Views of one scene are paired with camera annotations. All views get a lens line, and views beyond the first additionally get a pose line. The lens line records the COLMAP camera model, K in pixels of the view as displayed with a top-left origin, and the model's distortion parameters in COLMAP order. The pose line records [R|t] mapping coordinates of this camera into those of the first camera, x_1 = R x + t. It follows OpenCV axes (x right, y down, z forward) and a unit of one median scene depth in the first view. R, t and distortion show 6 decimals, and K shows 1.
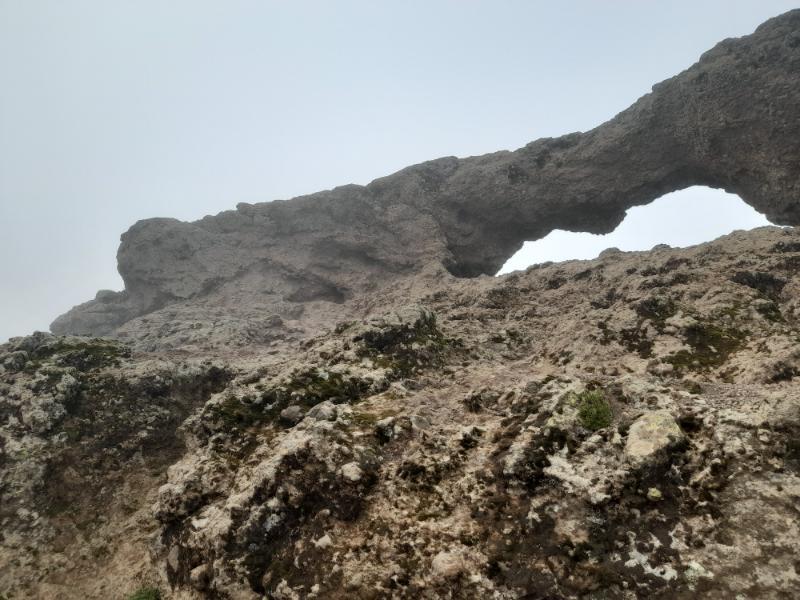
lens RADIAL K [[587.7, 0, 400.0], [0, 587.7, 300.0], [0, 0, 1]] dist [0.054388, -0.044919]
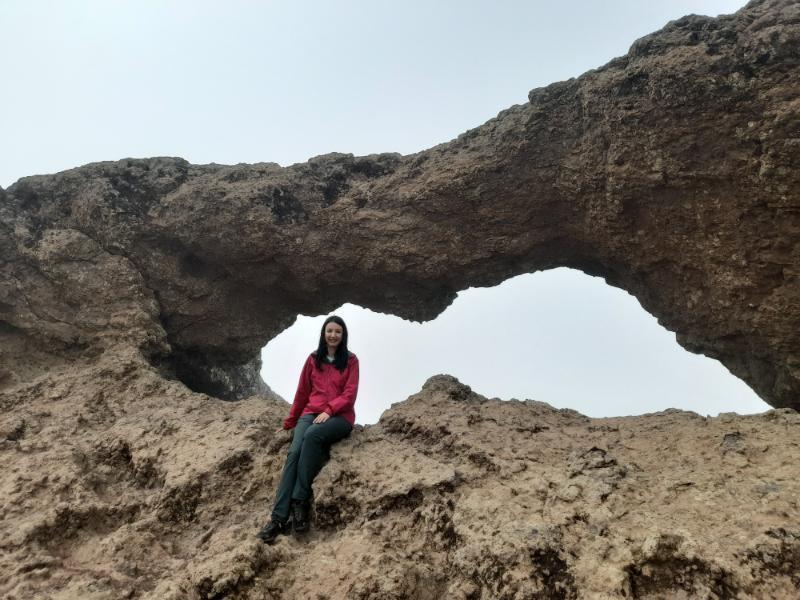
lens RADIAL K [[587.7, 0, 400.0], [0, 587.7, 300.0], [0, 0, 1]] dist [0.054388, -0.044919]
pose [[0.936964, 0.085797, 0.338729, 0.116277], [-0.074678, 0.996158, -0.045750, -0.109050], [-0.341353, 0.017571, 0.939771, 0.442105]]
